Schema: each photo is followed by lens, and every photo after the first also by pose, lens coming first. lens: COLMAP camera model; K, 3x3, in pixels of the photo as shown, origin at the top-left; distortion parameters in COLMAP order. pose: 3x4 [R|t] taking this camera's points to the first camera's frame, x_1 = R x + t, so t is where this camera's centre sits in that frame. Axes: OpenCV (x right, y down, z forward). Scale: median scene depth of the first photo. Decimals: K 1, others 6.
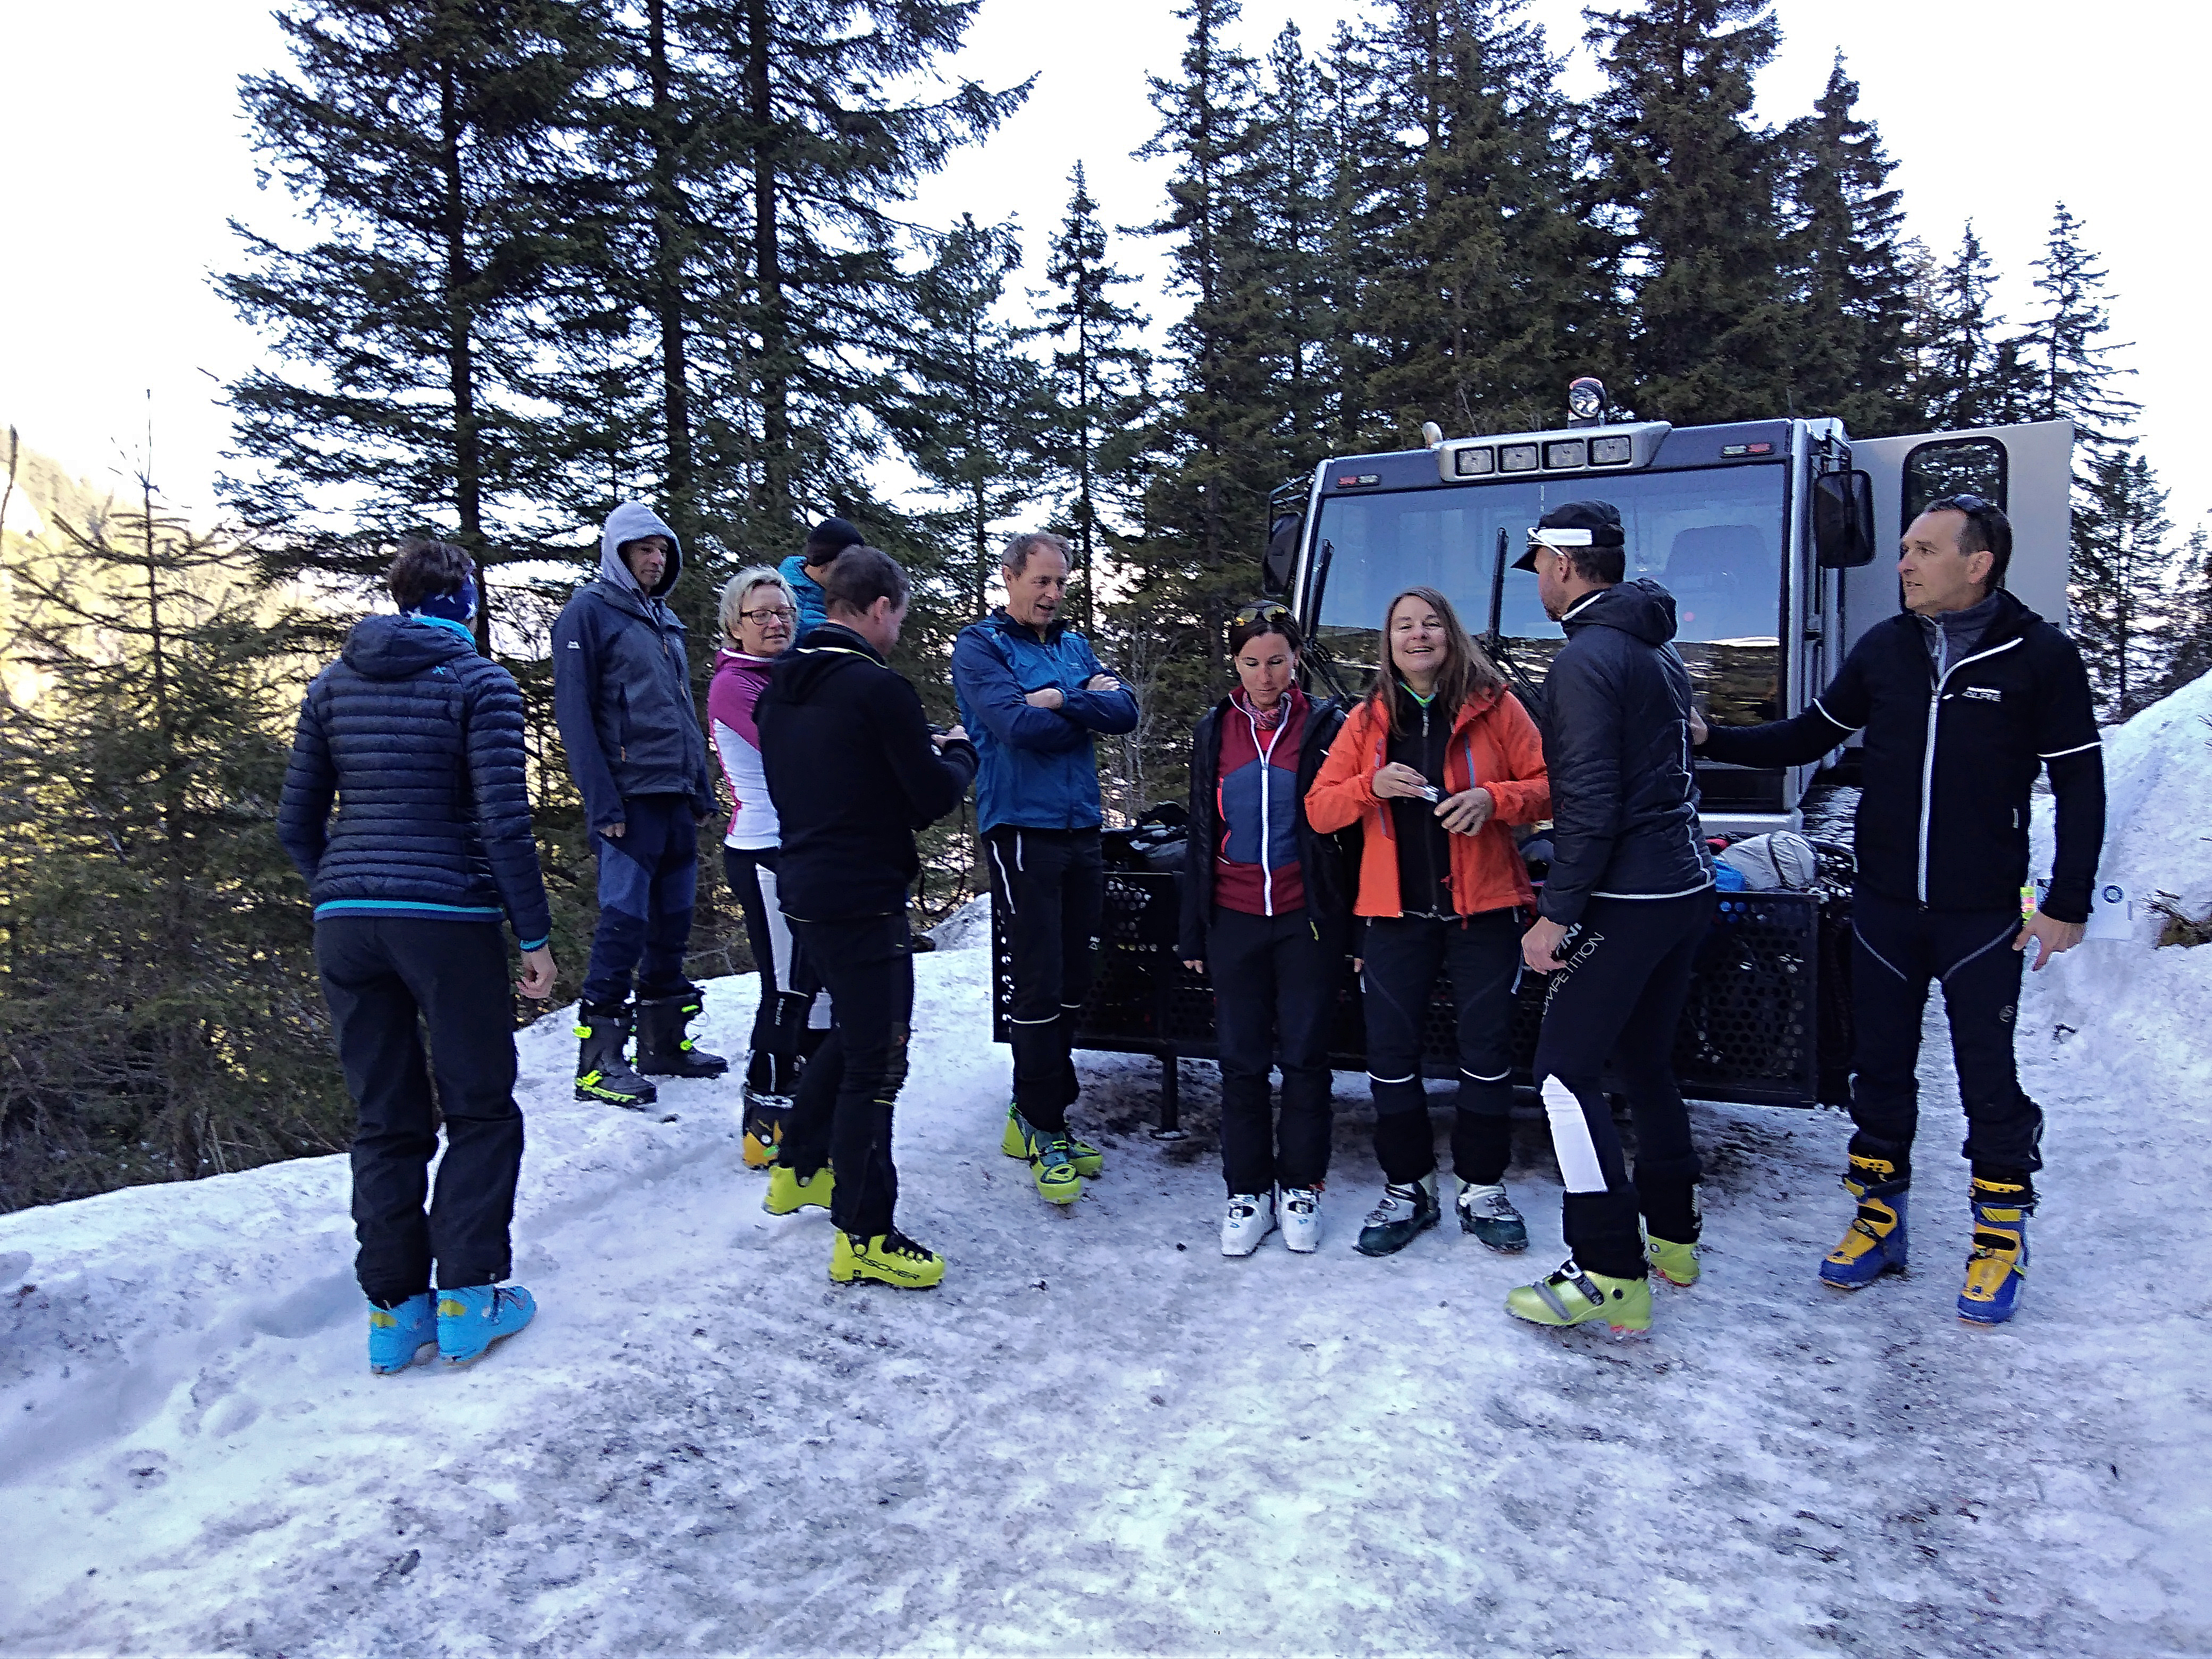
lens RADIAL K [[2030.2, 0, 1065.6], [0, 2030.2, 908.5], [0, 0, 1]] dist [-0.012051, 0.051587]
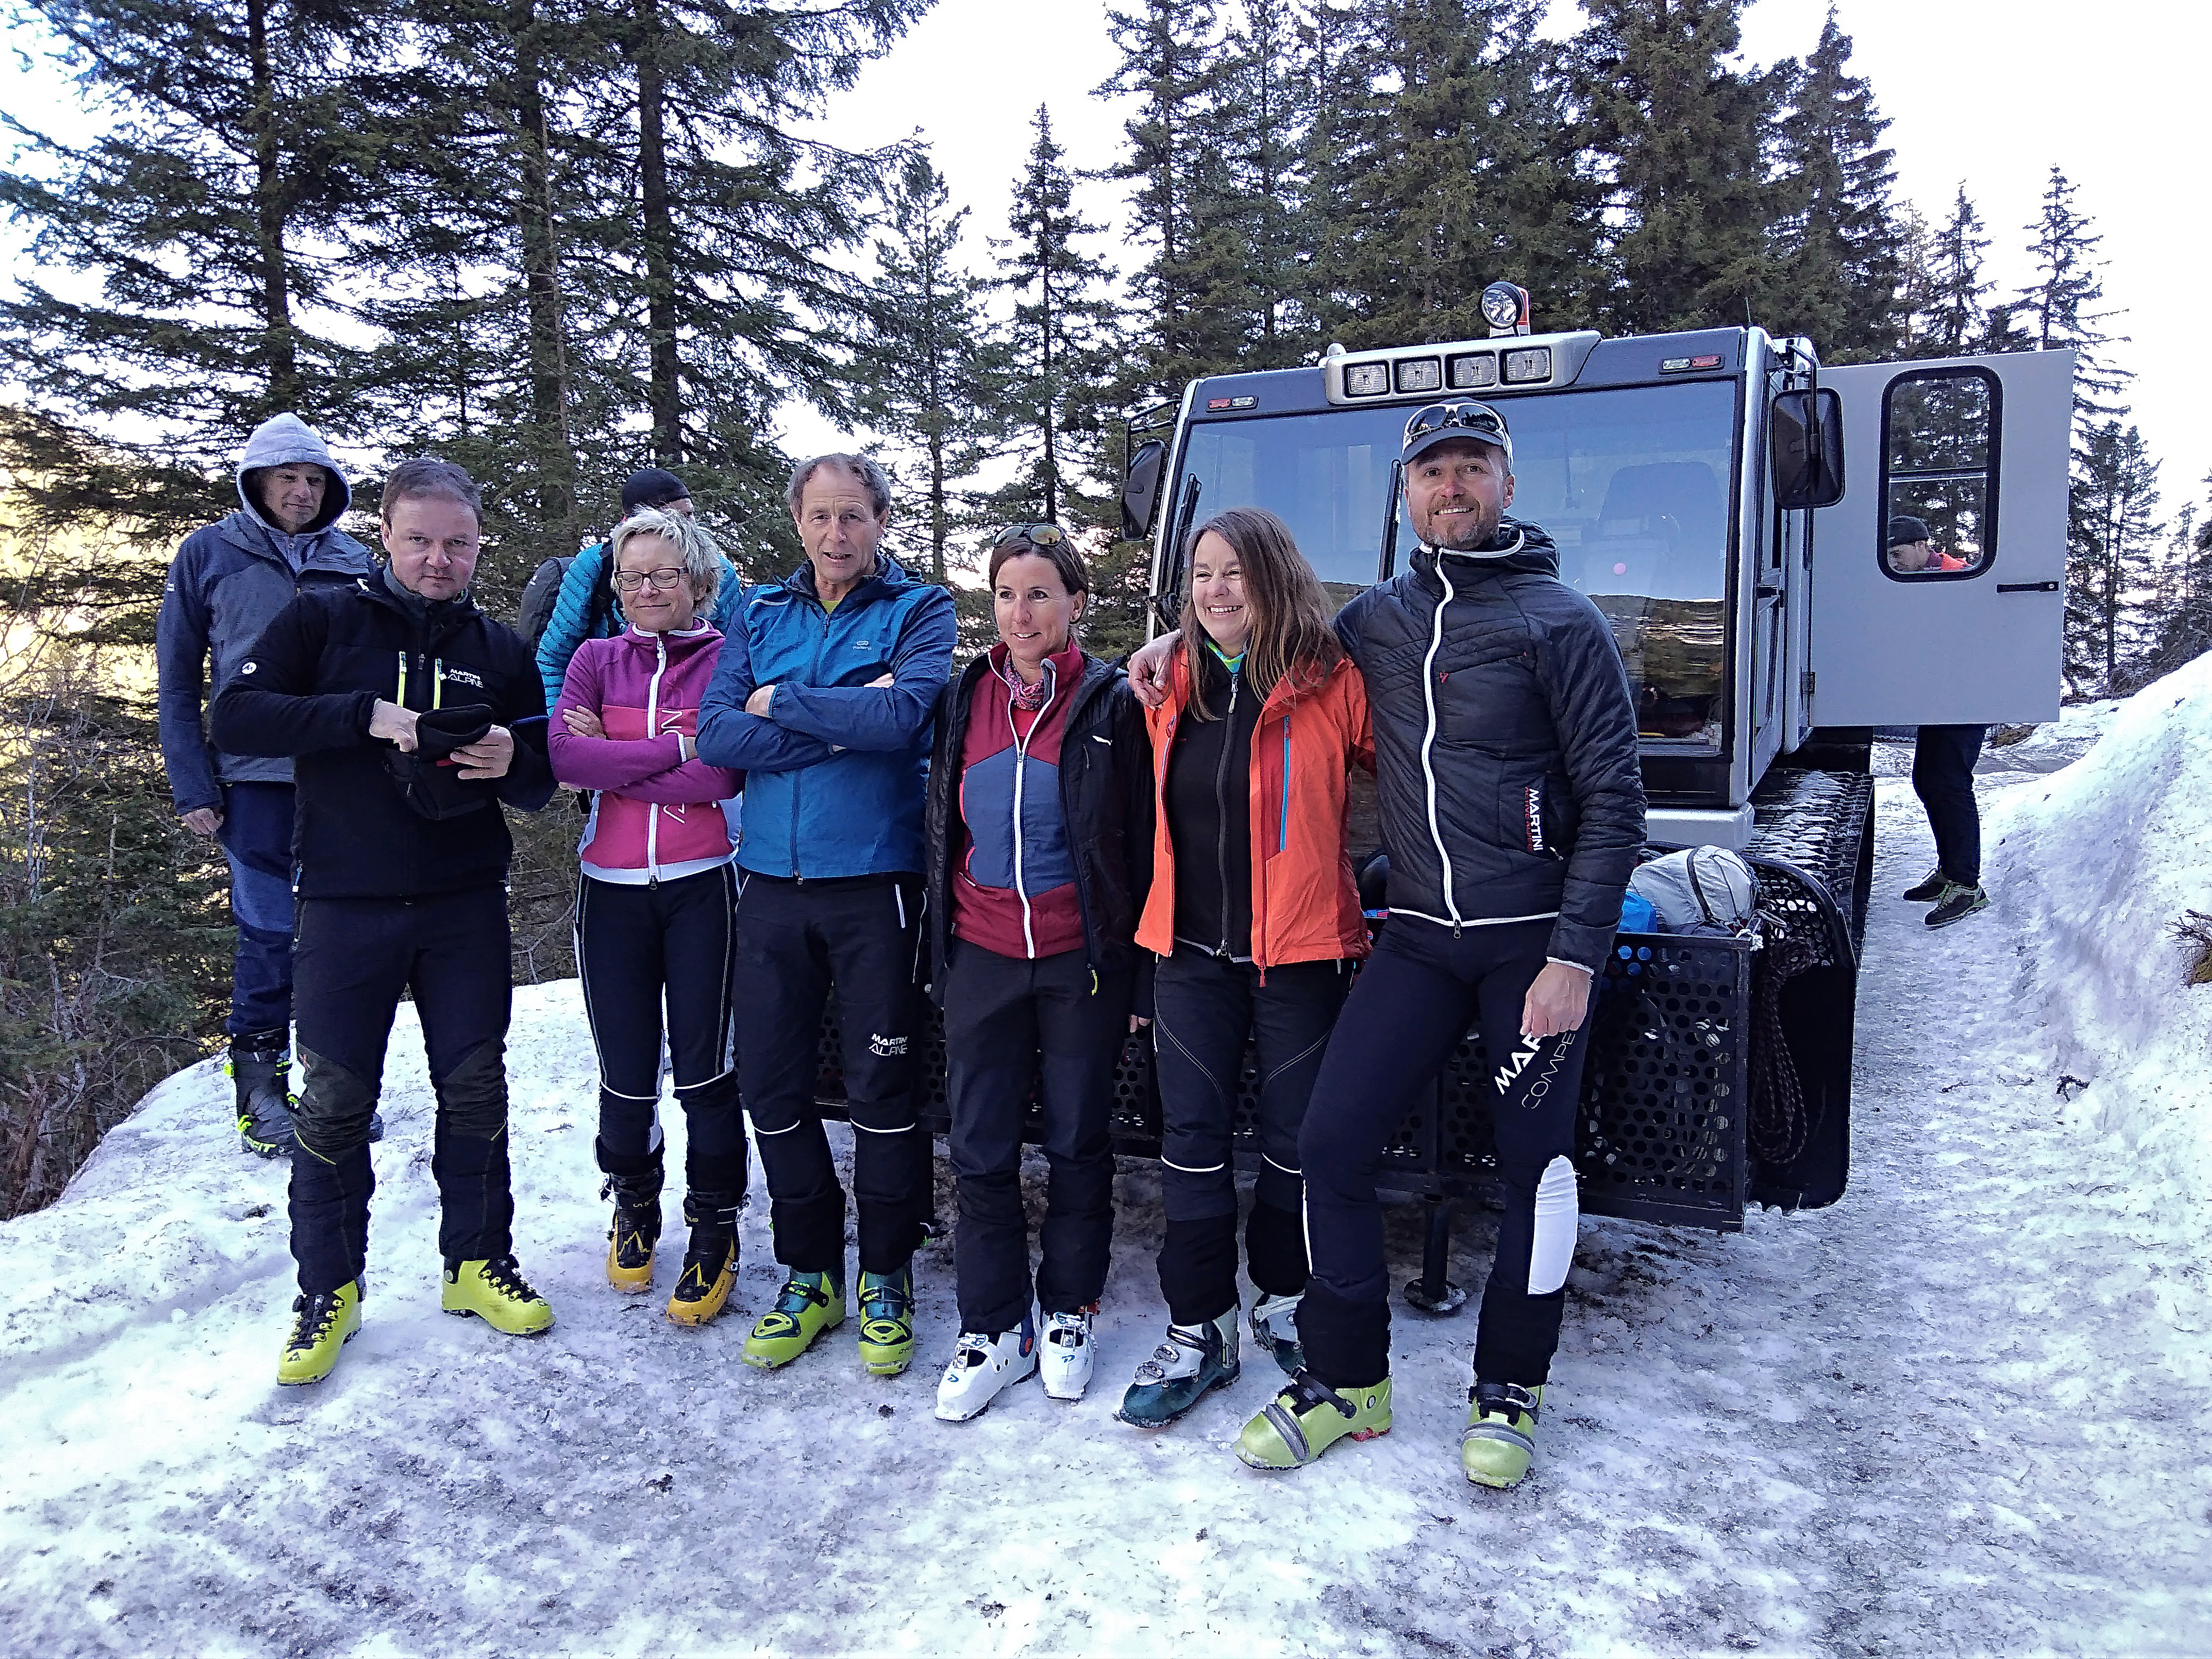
lens RADIAL K [[2030.2, 0, 1085.2], [0, 2030.2, 910.9], [0, 0, 1]] dist [-0.012051, 0.051587]
pose [[0.999875, 0.005192, 0.014953, 0.040506], [-0.005447, 0.999840, 0.017046, -0.009322], [-0.014862, -0.017125, 0.999743, 0.092787]]
